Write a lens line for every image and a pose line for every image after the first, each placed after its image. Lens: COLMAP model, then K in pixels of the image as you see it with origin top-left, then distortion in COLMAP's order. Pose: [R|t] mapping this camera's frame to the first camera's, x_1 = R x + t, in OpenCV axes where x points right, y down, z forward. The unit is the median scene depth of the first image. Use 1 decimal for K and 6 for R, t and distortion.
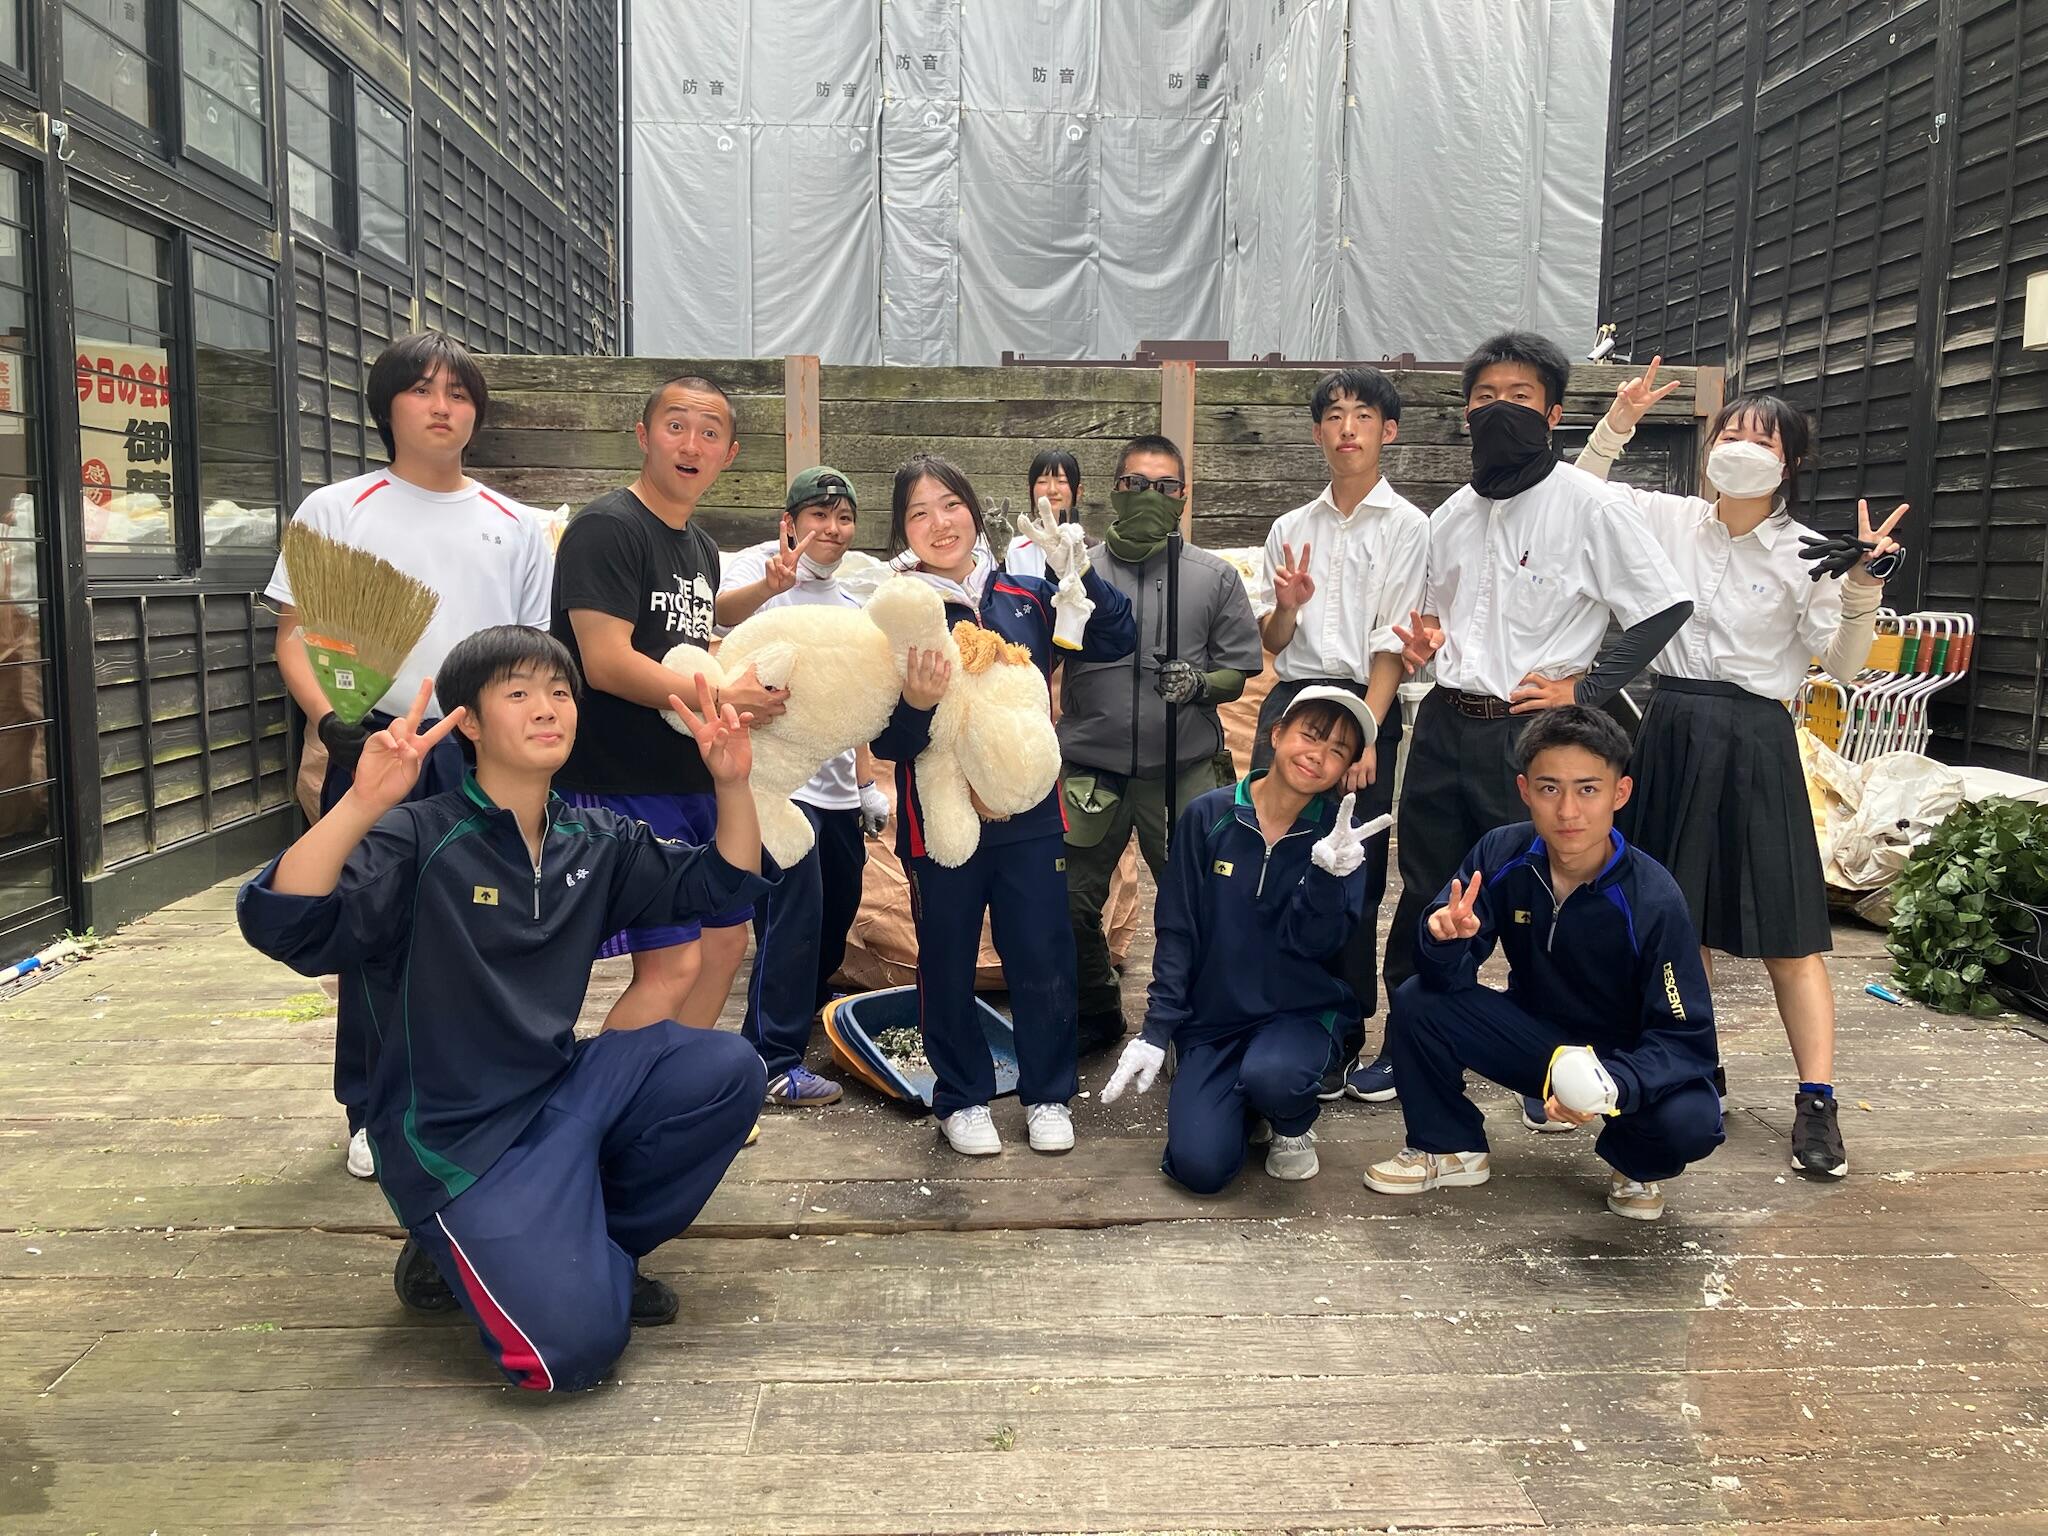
lens RADIAL K [[1607.6, 0, 1024.0], [0, 1607.6, 768.0], [0, 0, 1]] dist [-0.068015, 0.074508]
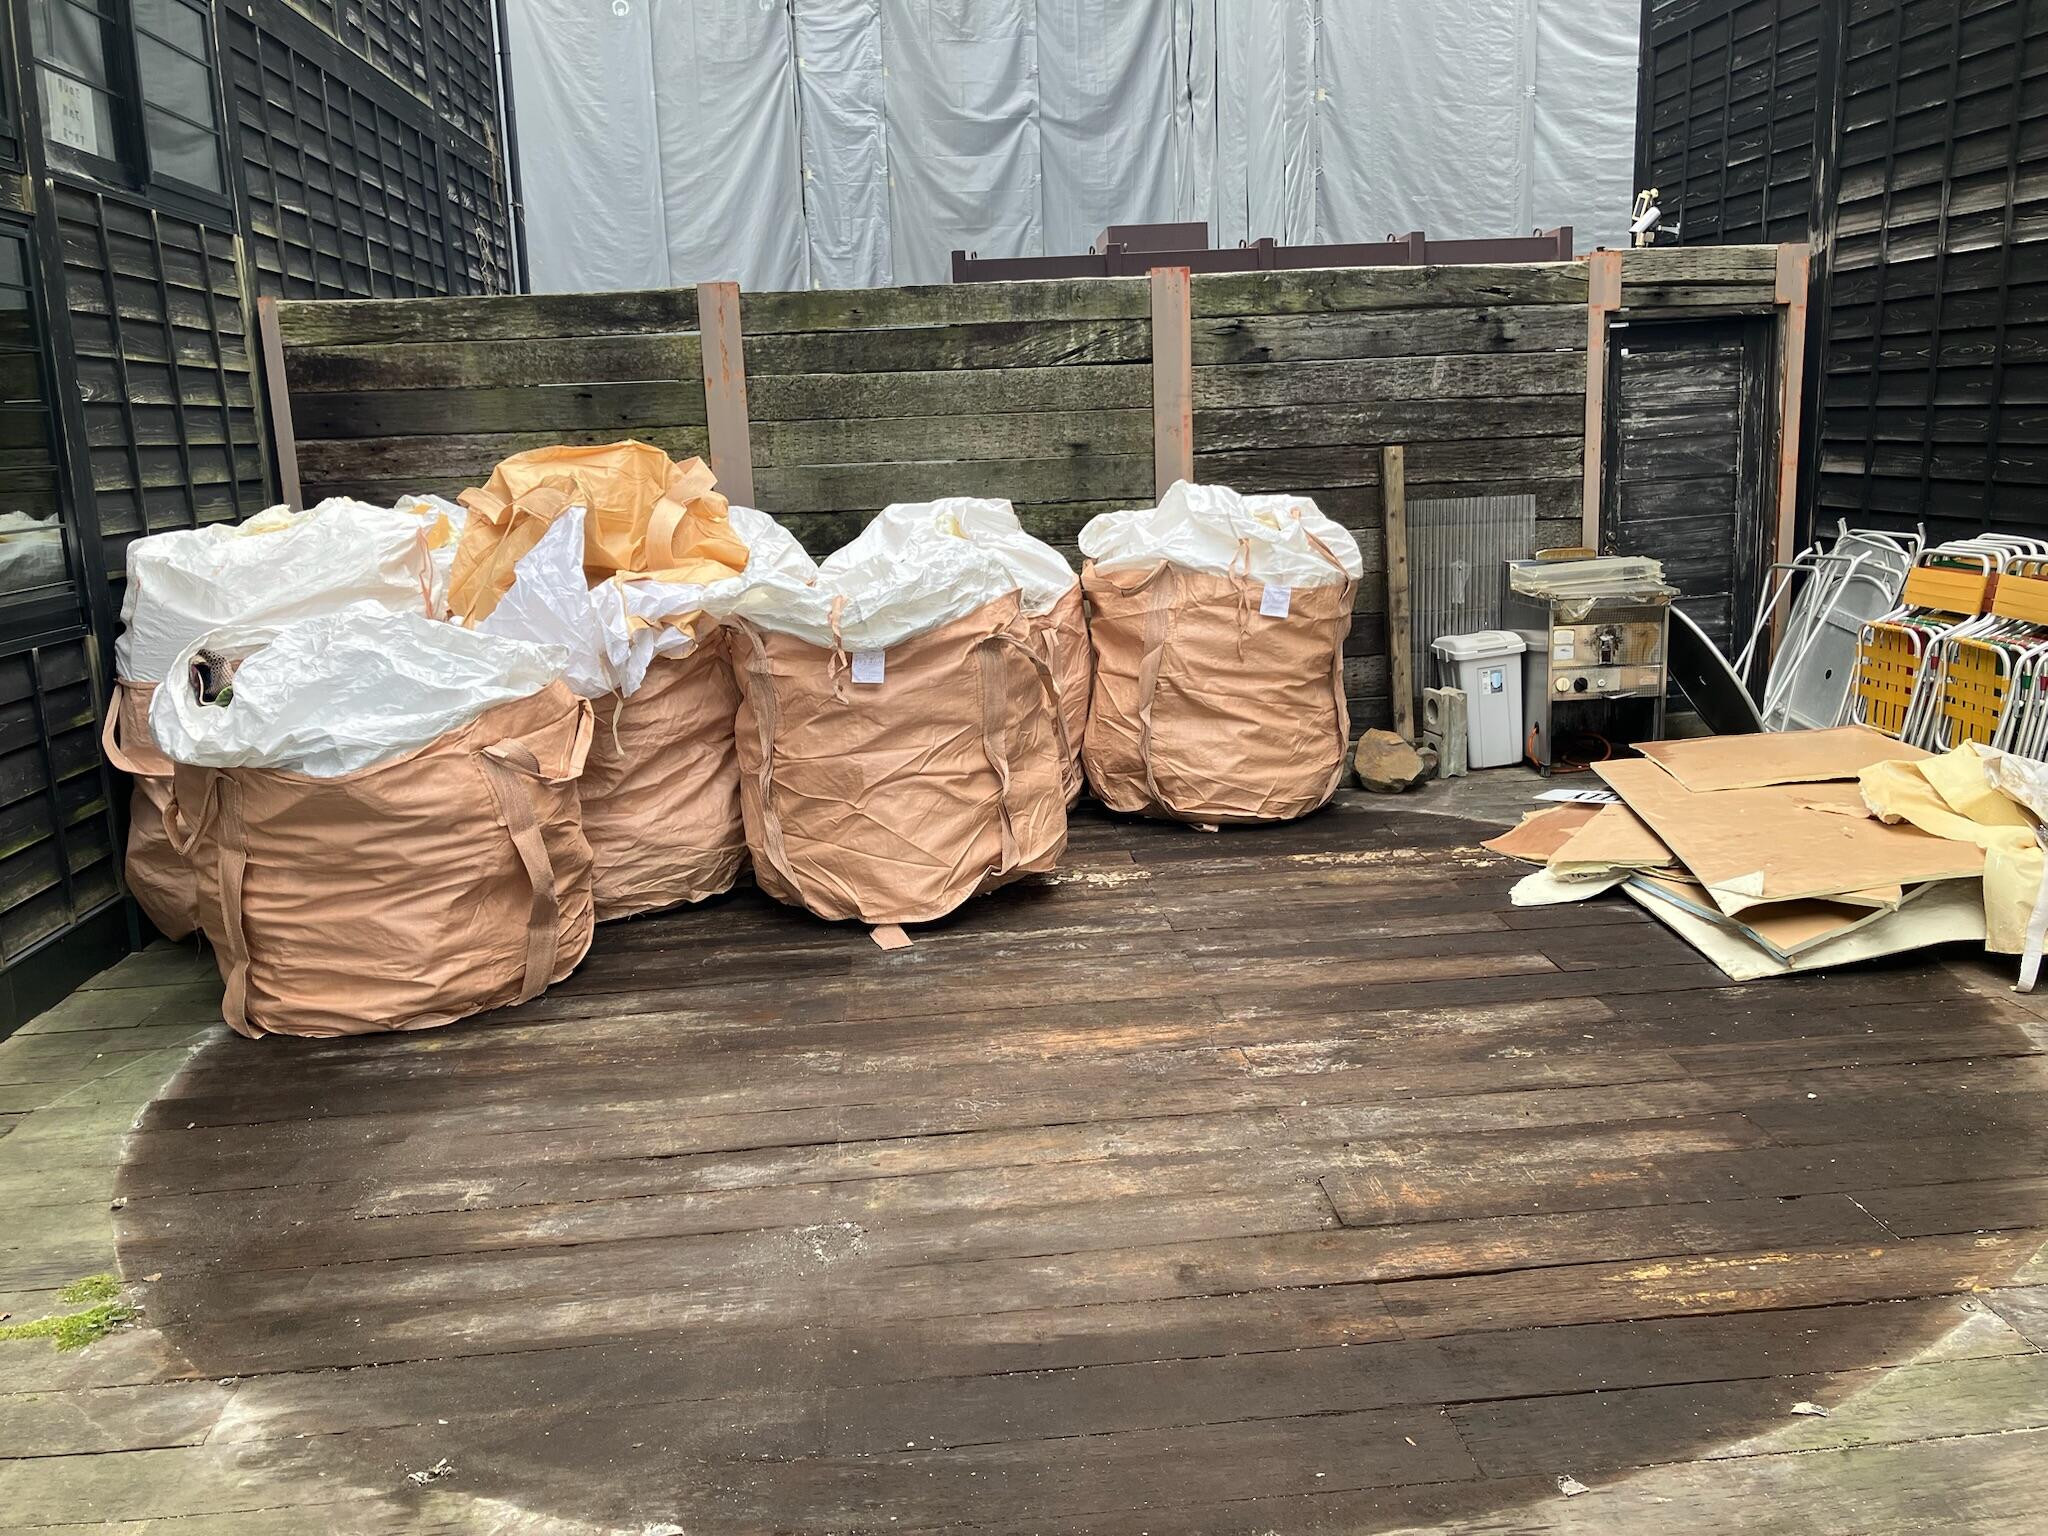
lens RADIAL K [[1607.6, 0, 1024.0], [0, 1607.6, 768.0], [0, 0, 1]] dist [-0.068015, 0.074508]
pose [[0.998164, -0.054778, 0.025829, -0.015229], [0.052384, 0.994943, 0.085699, -0.068438], [-0.030393, -0.084189, 0.995986, 0.146584]]
